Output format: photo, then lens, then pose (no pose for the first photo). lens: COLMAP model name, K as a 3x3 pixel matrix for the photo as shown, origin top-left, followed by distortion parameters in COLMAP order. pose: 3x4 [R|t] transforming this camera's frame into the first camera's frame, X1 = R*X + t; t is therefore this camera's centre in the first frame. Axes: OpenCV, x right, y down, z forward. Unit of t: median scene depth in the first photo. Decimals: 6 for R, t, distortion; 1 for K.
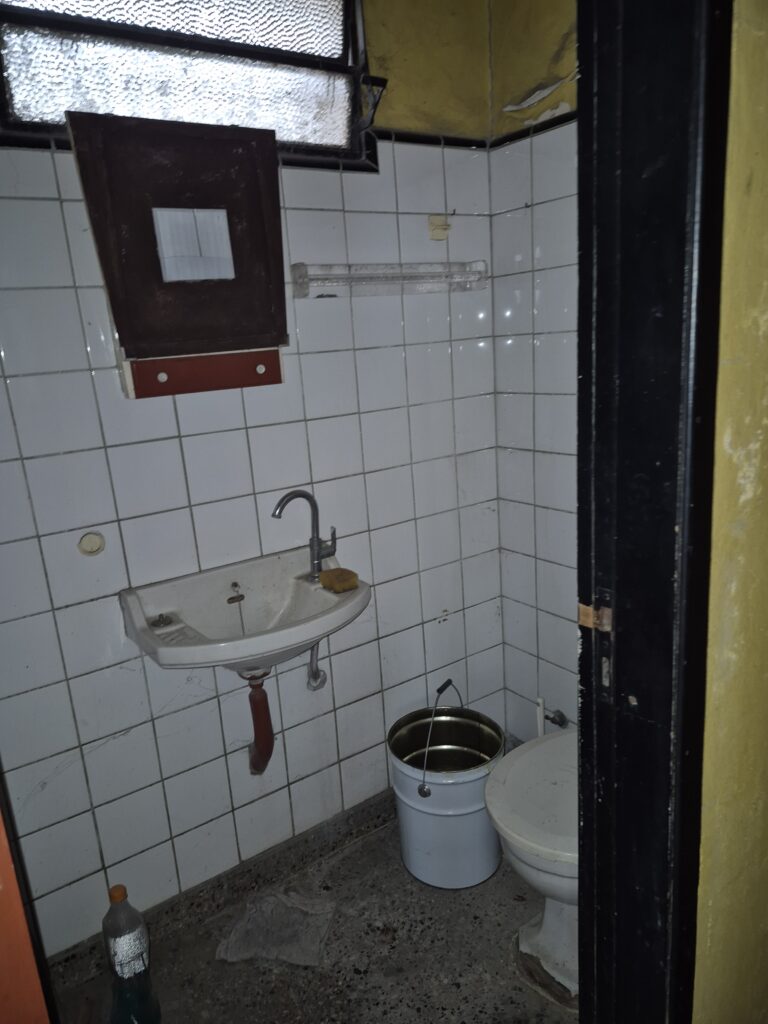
lens RADIAL K [[695.5, 0, 381.4], [0, 695.5, 515.4], [0, 0, 1]] dist [0.042753, -0.023254]
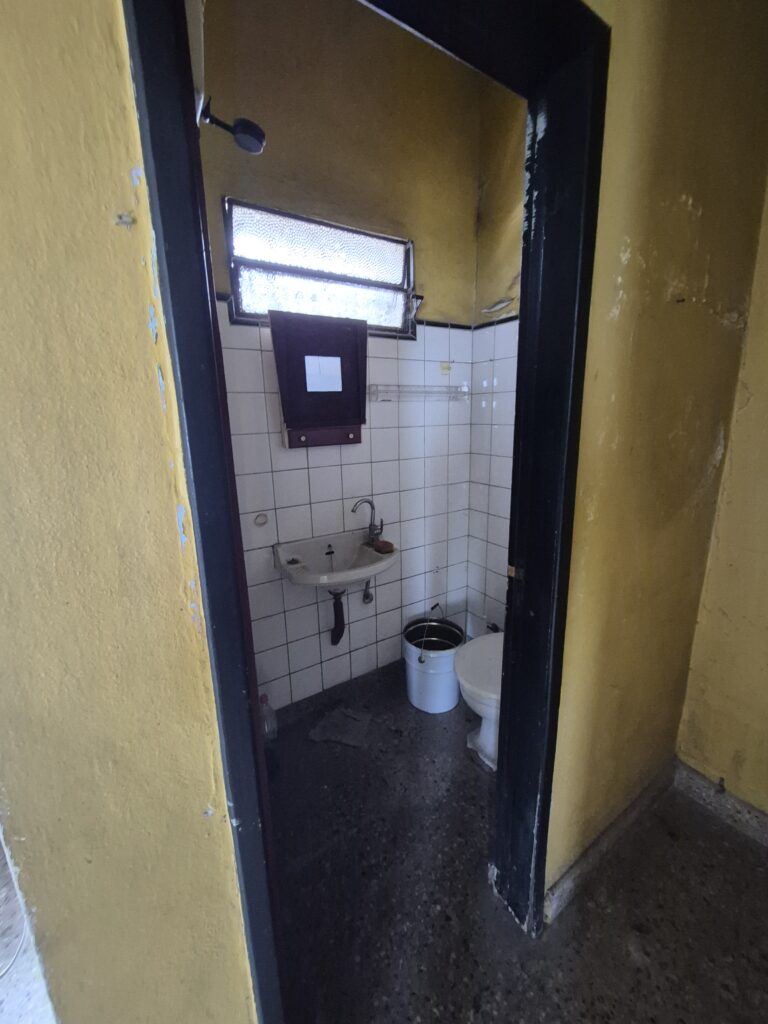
lens RADIAL K [[410.0, 0, 381.8], [0, 410.0, 497.3], [0, 0, 1]] dist [-0.000126, 0.000285]
pose [[0.997635, 0.059601, -0.034226, -0.035579], [-0.060678, 0.997665, -0.031361, -0.007314], [0.032277, 0.033363, 0.998922, -0.137551]]
